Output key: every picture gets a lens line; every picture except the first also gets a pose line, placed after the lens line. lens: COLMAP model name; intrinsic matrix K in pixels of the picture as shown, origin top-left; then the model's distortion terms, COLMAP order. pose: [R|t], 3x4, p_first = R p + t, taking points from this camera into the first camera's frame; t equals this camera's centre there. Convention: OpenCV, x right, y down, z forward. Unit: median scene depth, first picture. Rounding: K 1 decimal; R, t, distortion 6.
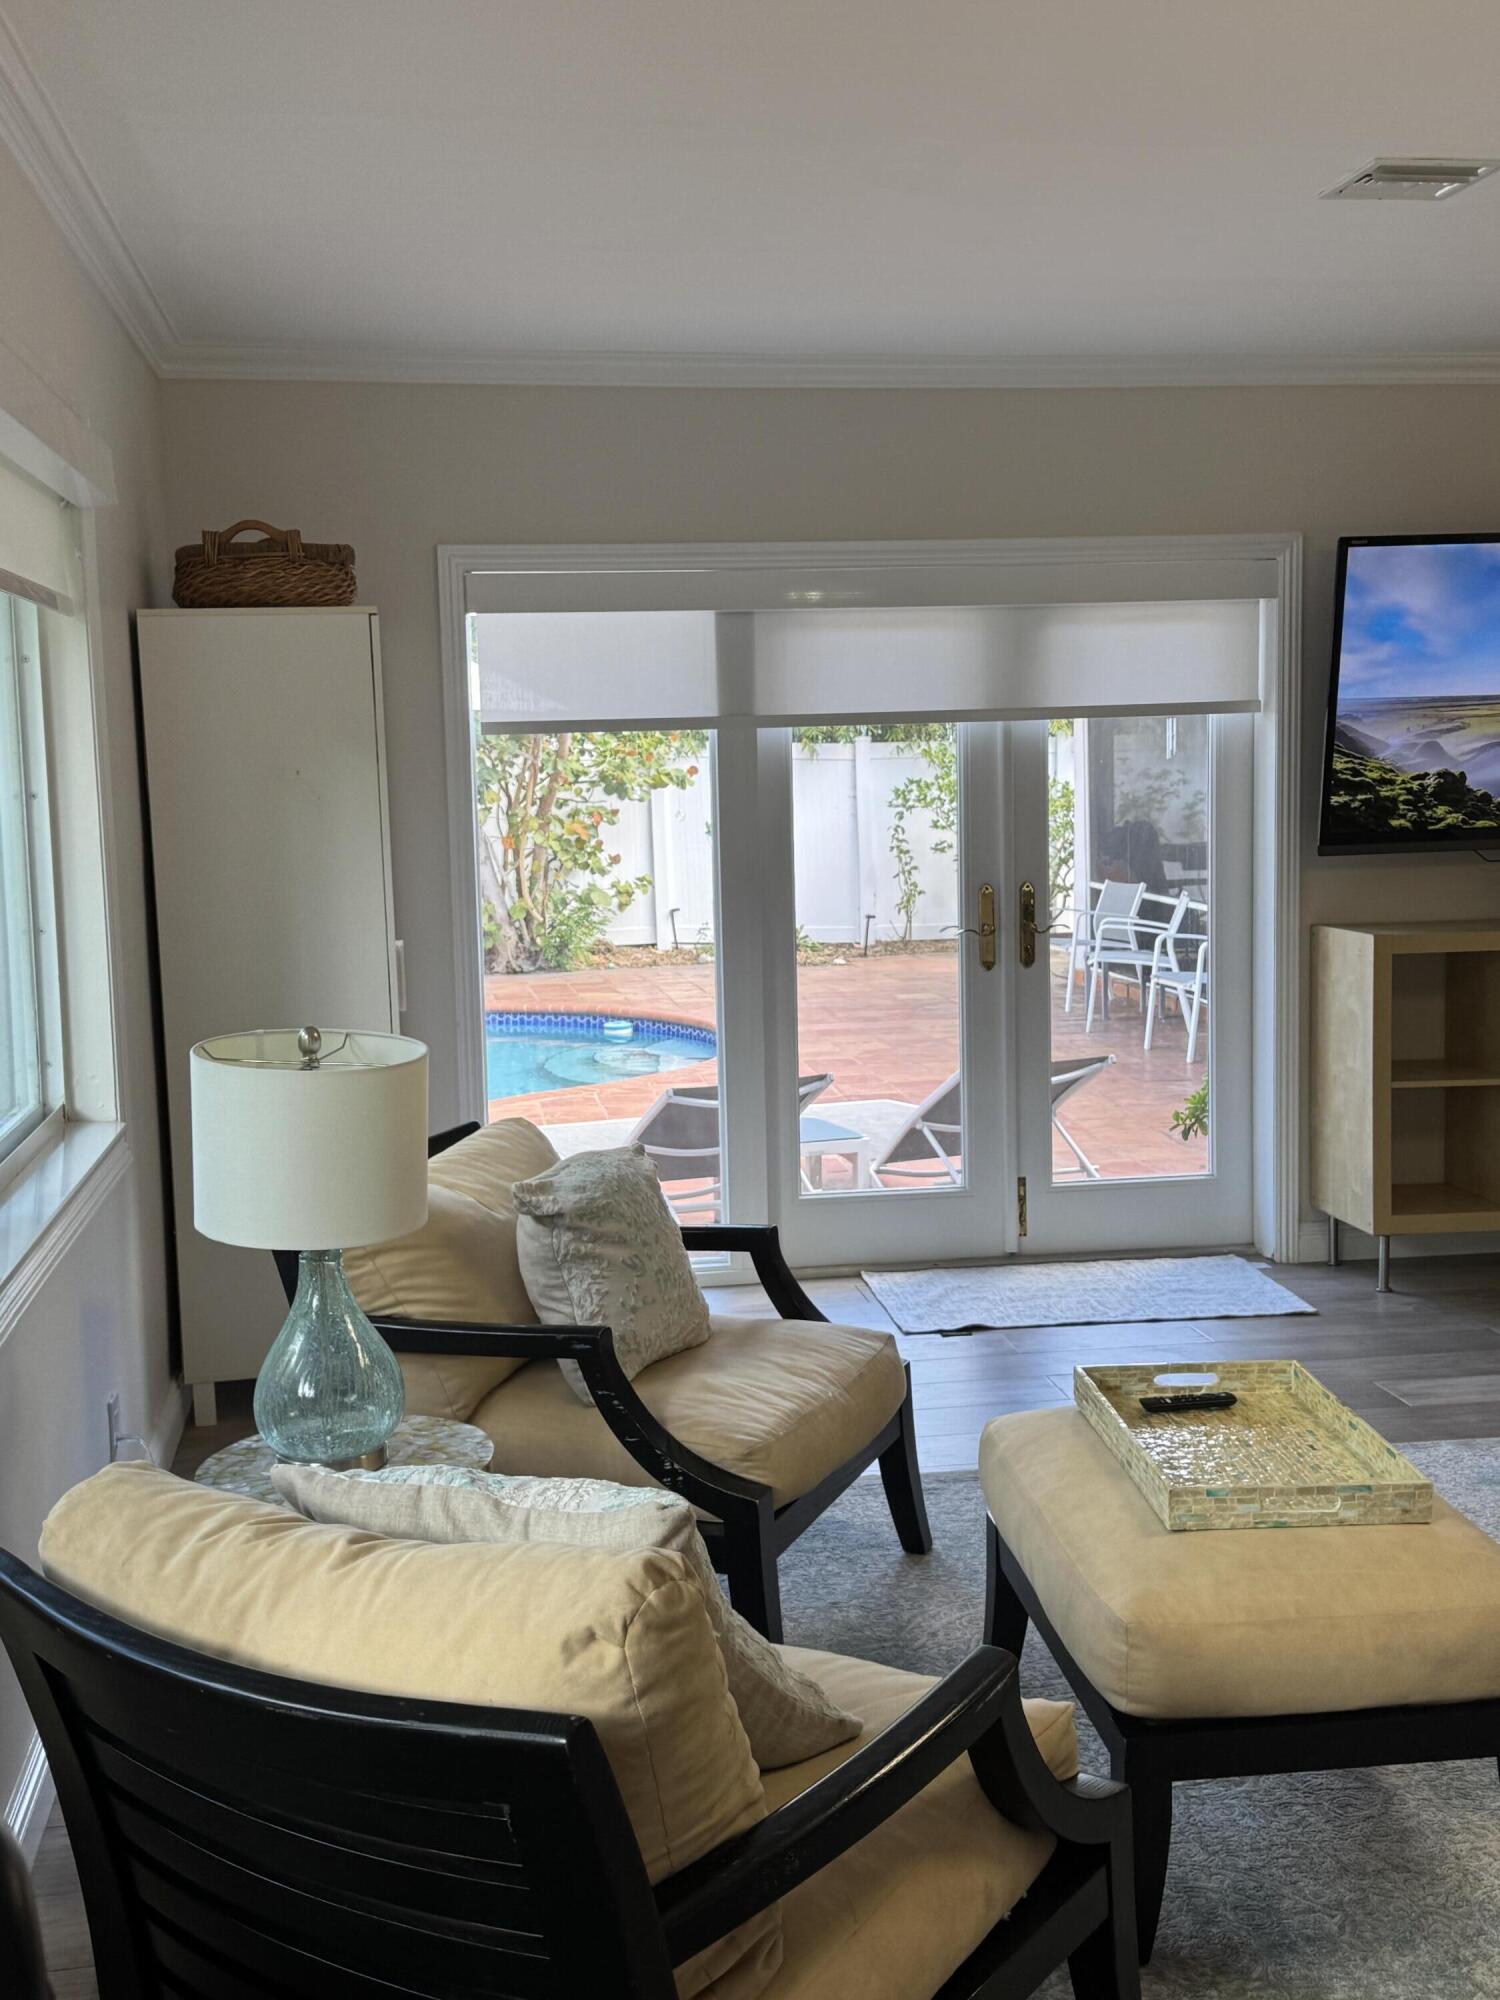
lens RADIAL K [[2109.3, 0, 748.1], [0, 2109.3, 995.6], [0, 0, 1]] dist [0.062688, 0.000000]
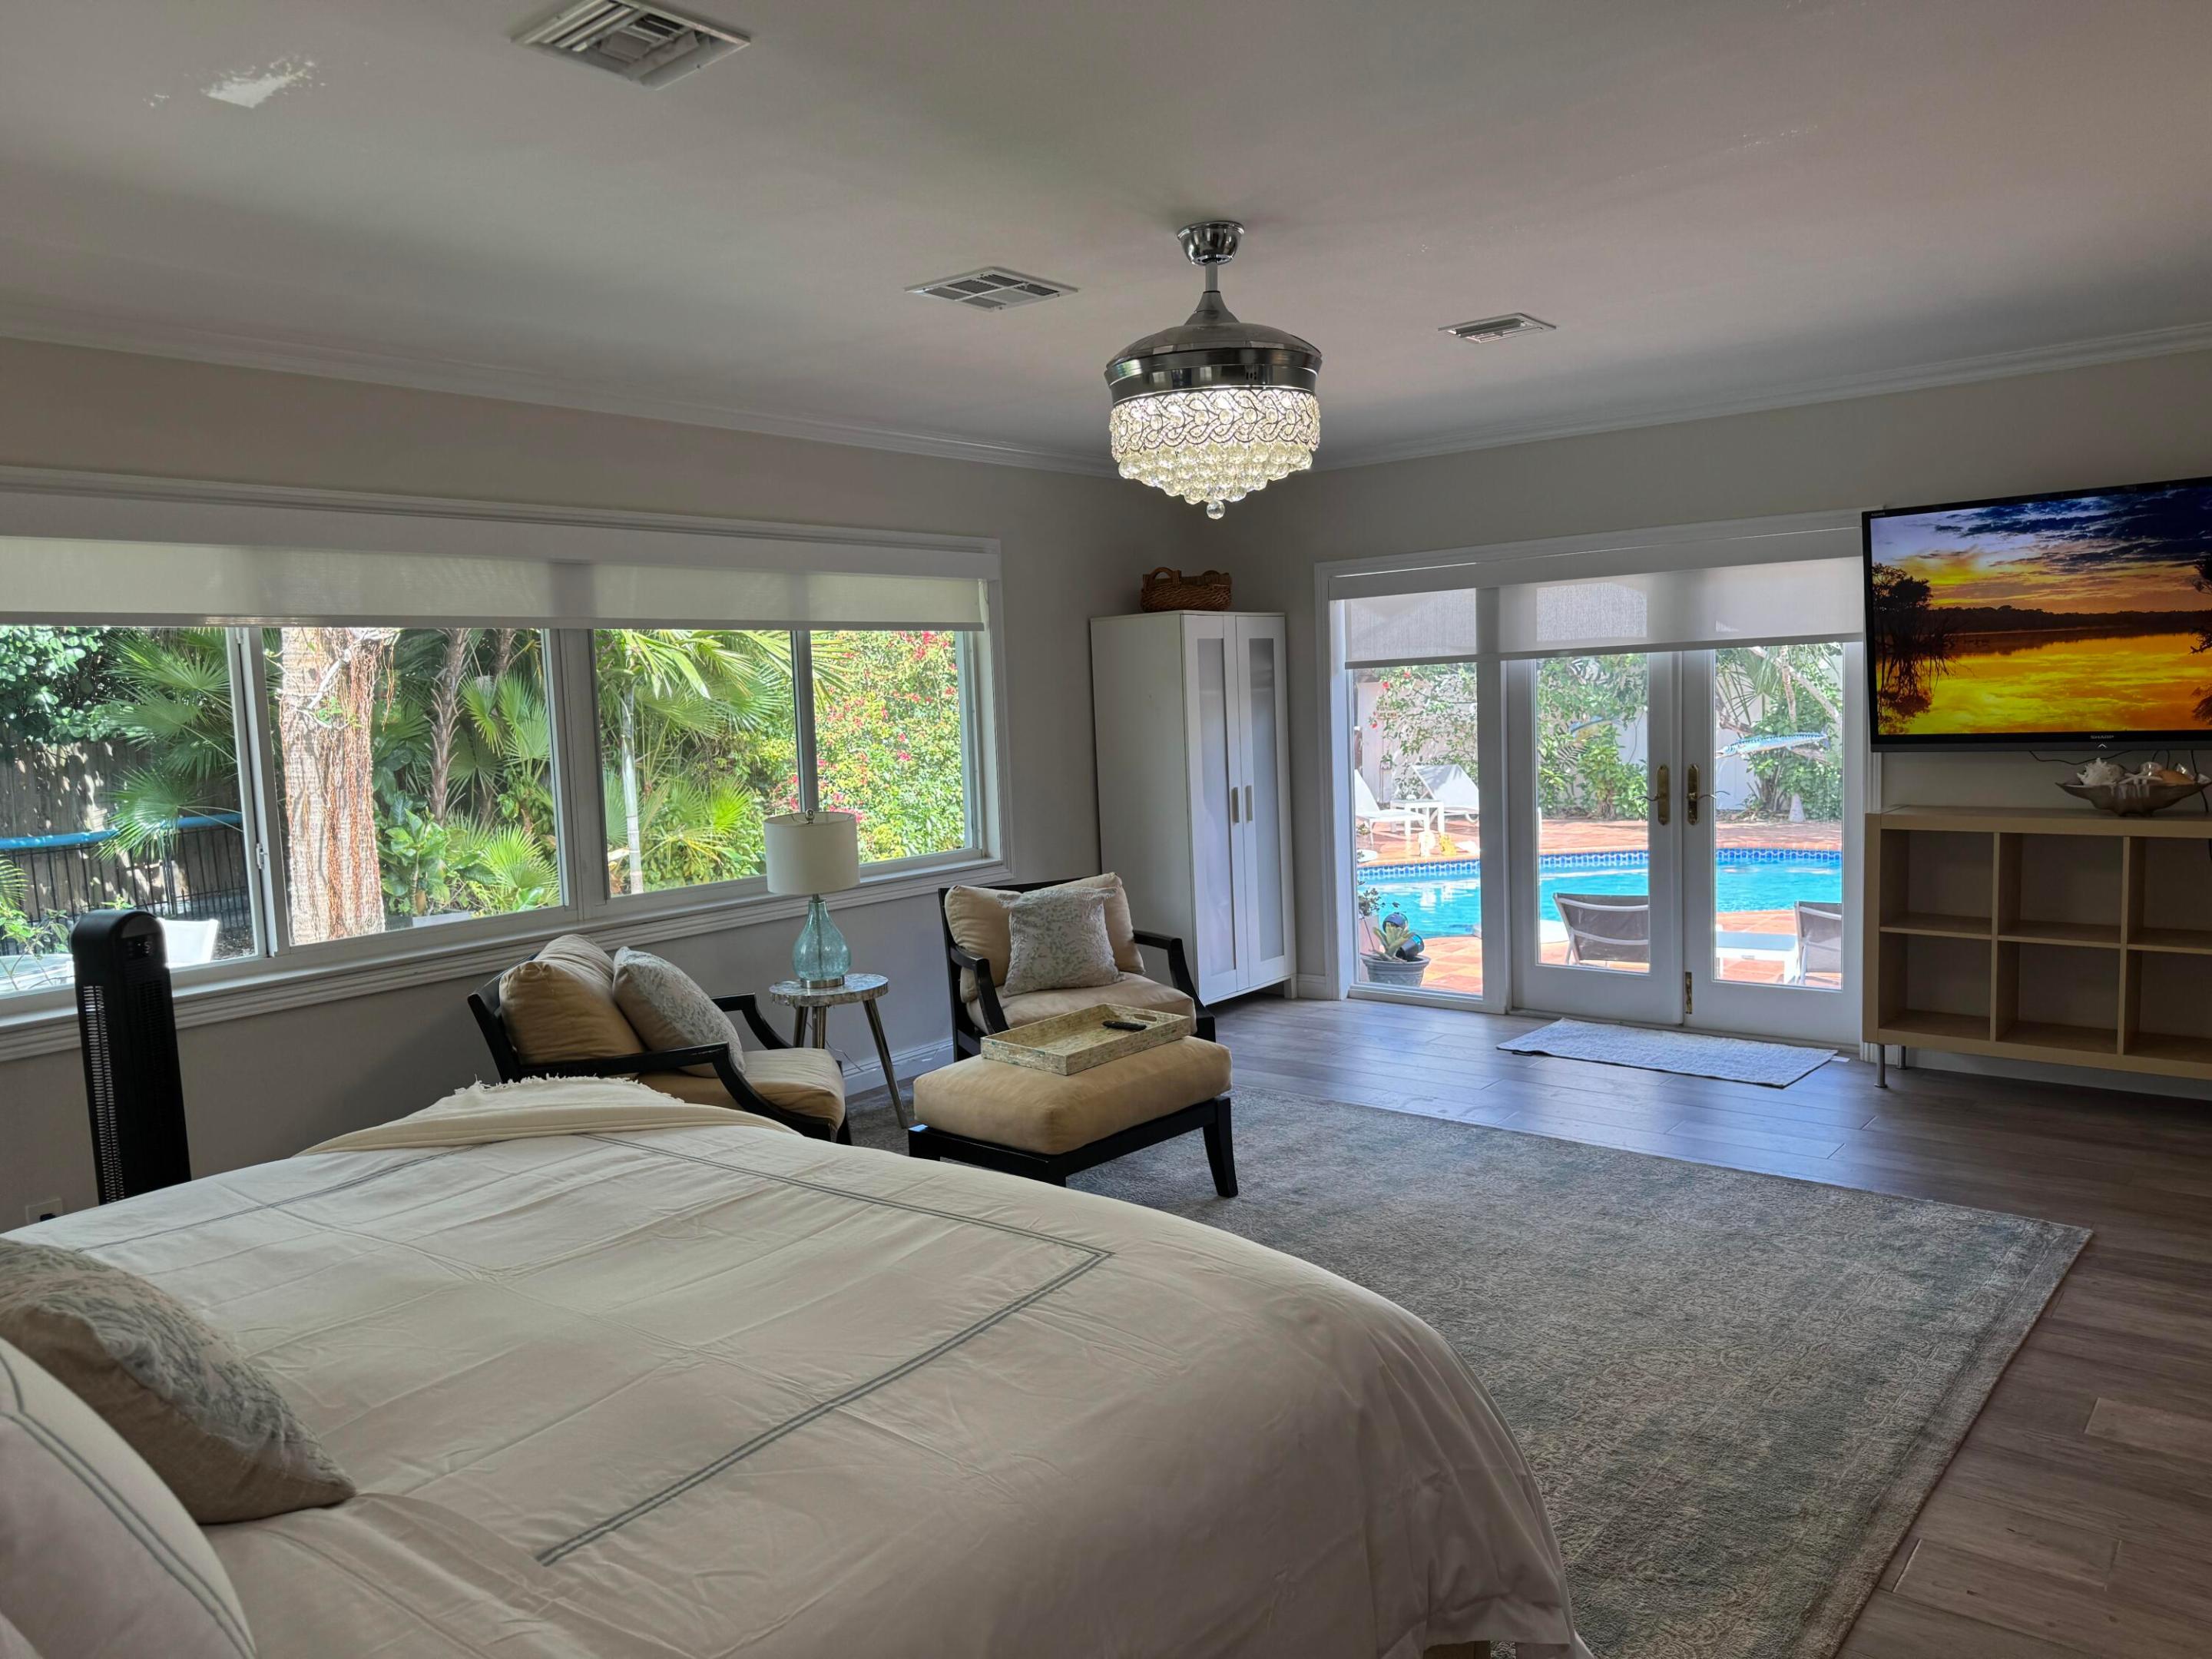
lens RADIAL K [[1567.3, 0, 1087.4], [0, 1567.3, 821.4], [0, 0, 1]] dist [0.006590, -0.009388]
pose [[0.656093, 0.060352, -0.752263, 0.695586], [-0.059778, 0.997821, 0.027917, -0.021566], [0.752308, 0.026653, 0.658272, 0.000379]]
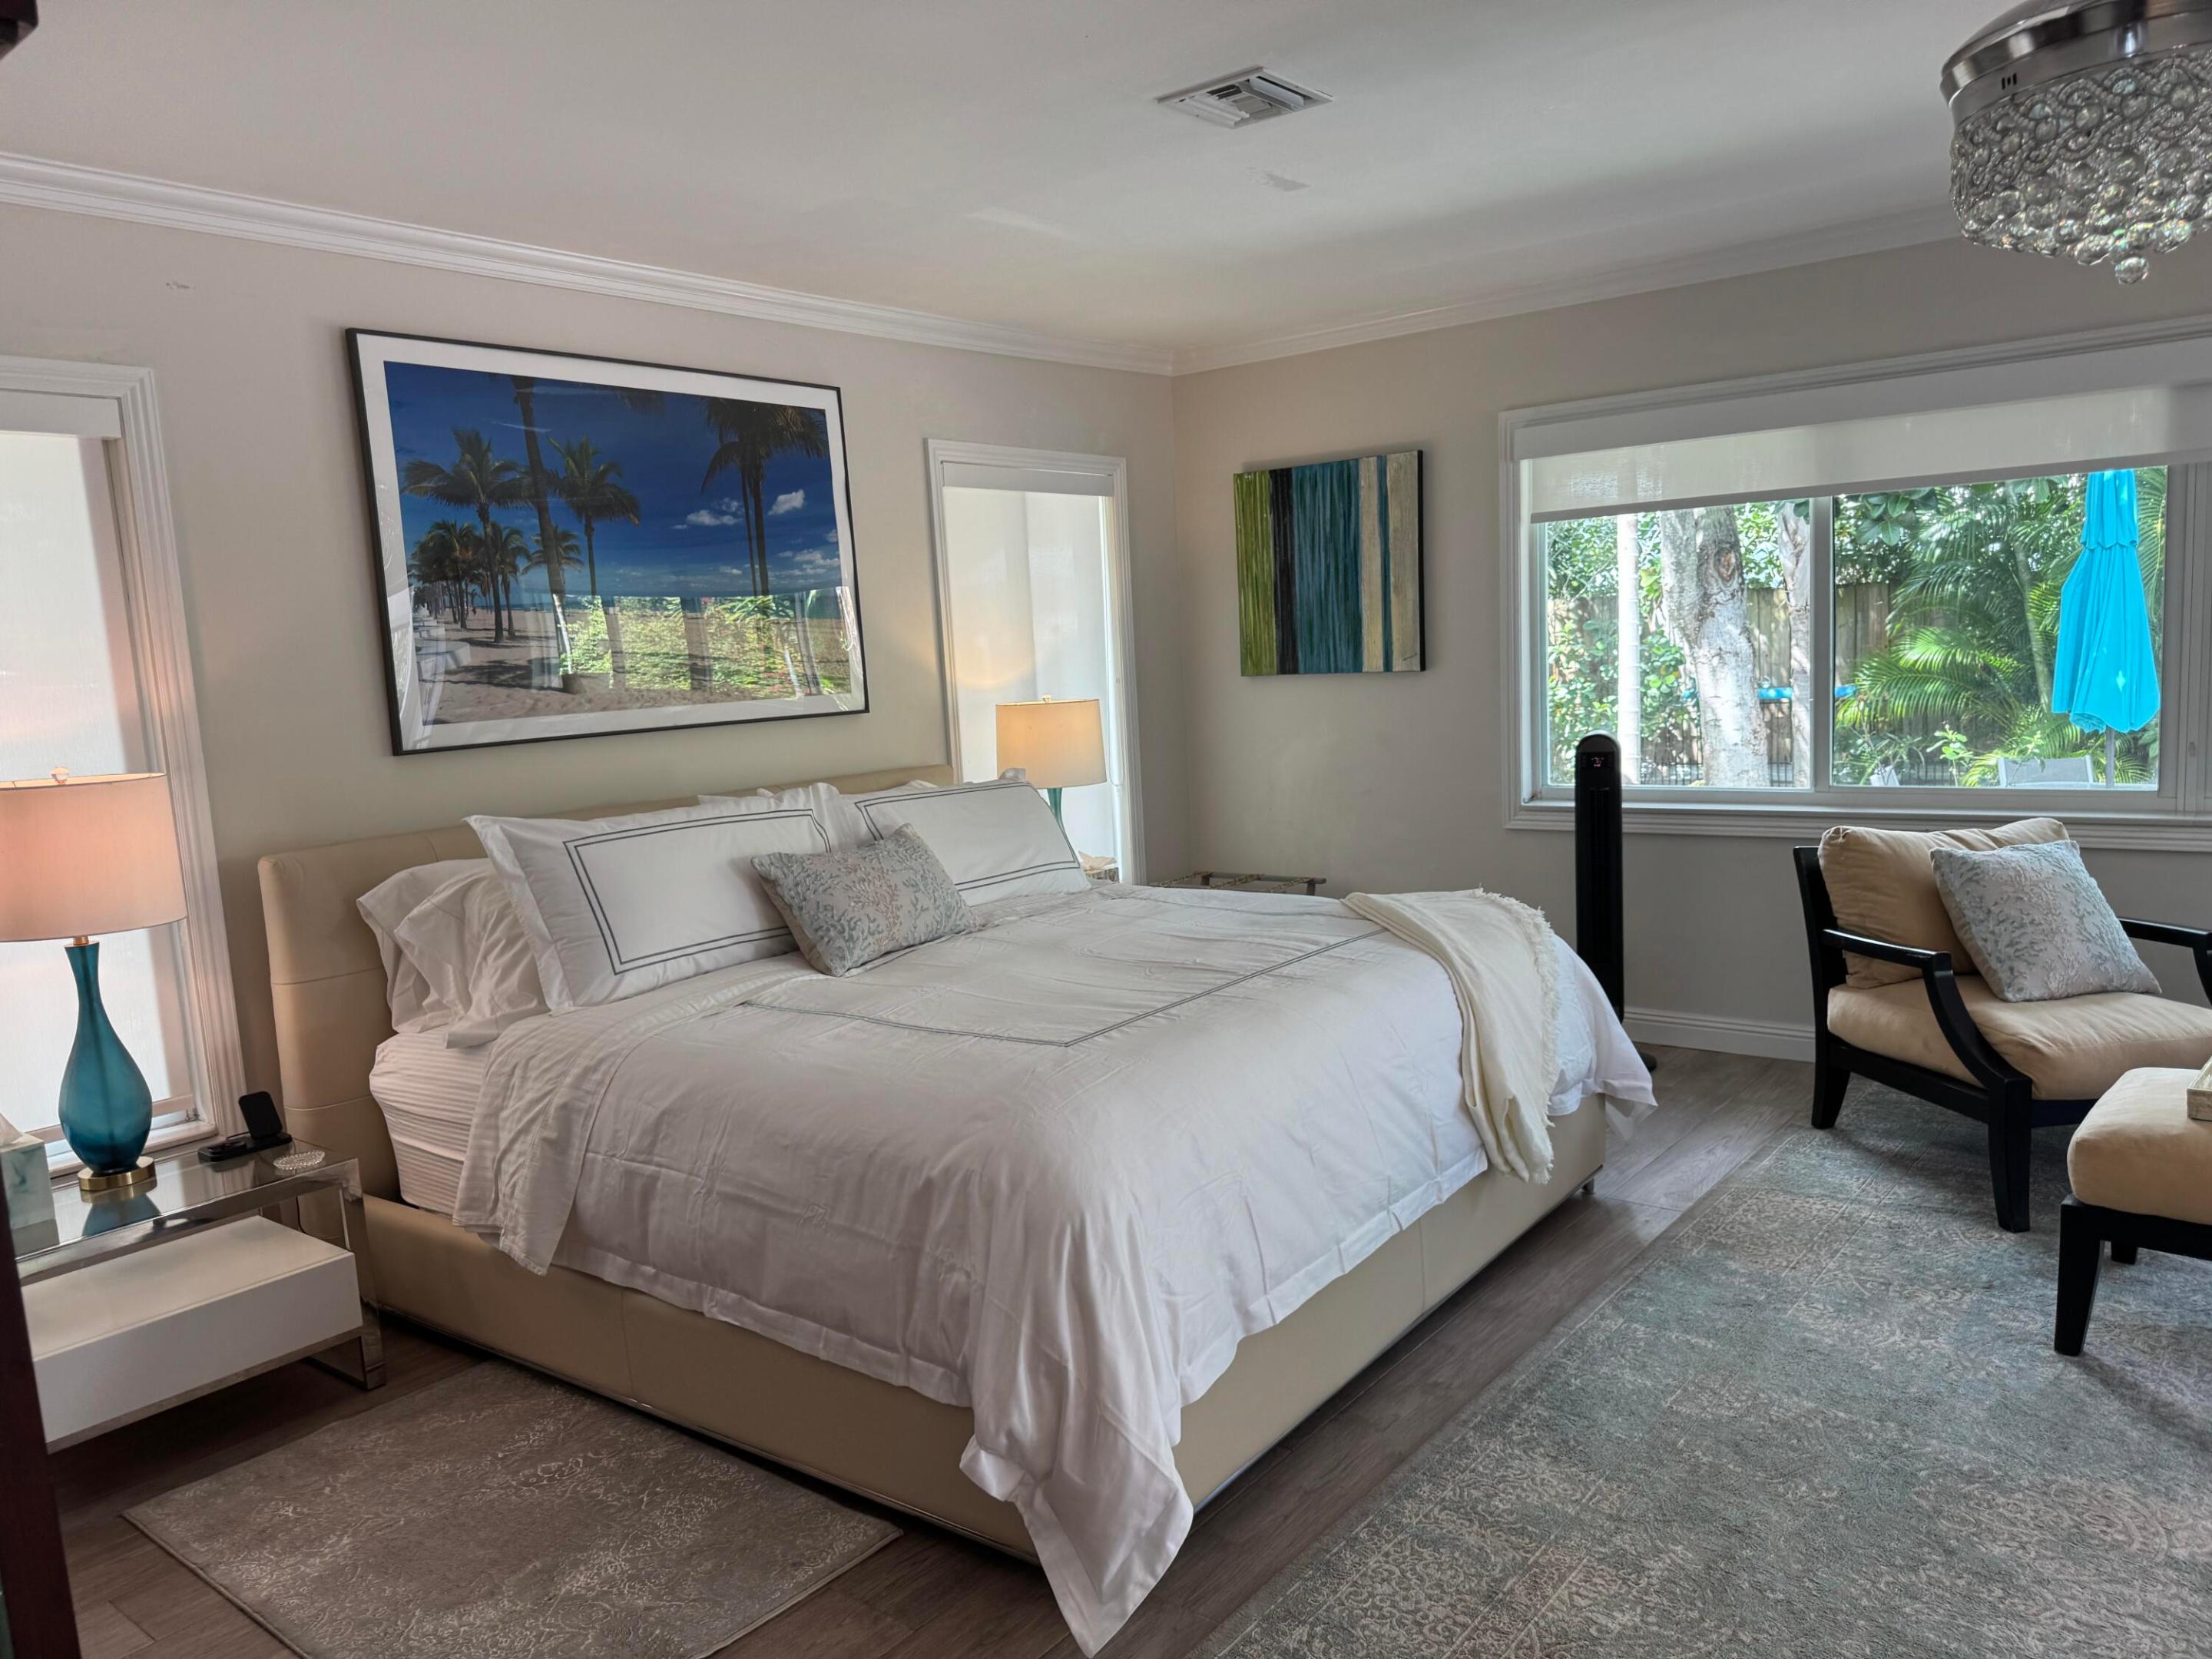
lens RADIAL K [[1567.3, 0, 1111.4], [0, 1567.3, 832.4], [0, 0, 1]] dist [0.006590, -0.009388]
pose [[-0.734096, 0.143937, -0.663615, 0.726161], [-0.011162, 0.974586, 0.223733, -0.079558], [0.678954, 0.171649, -0.713833, 0.574037]]
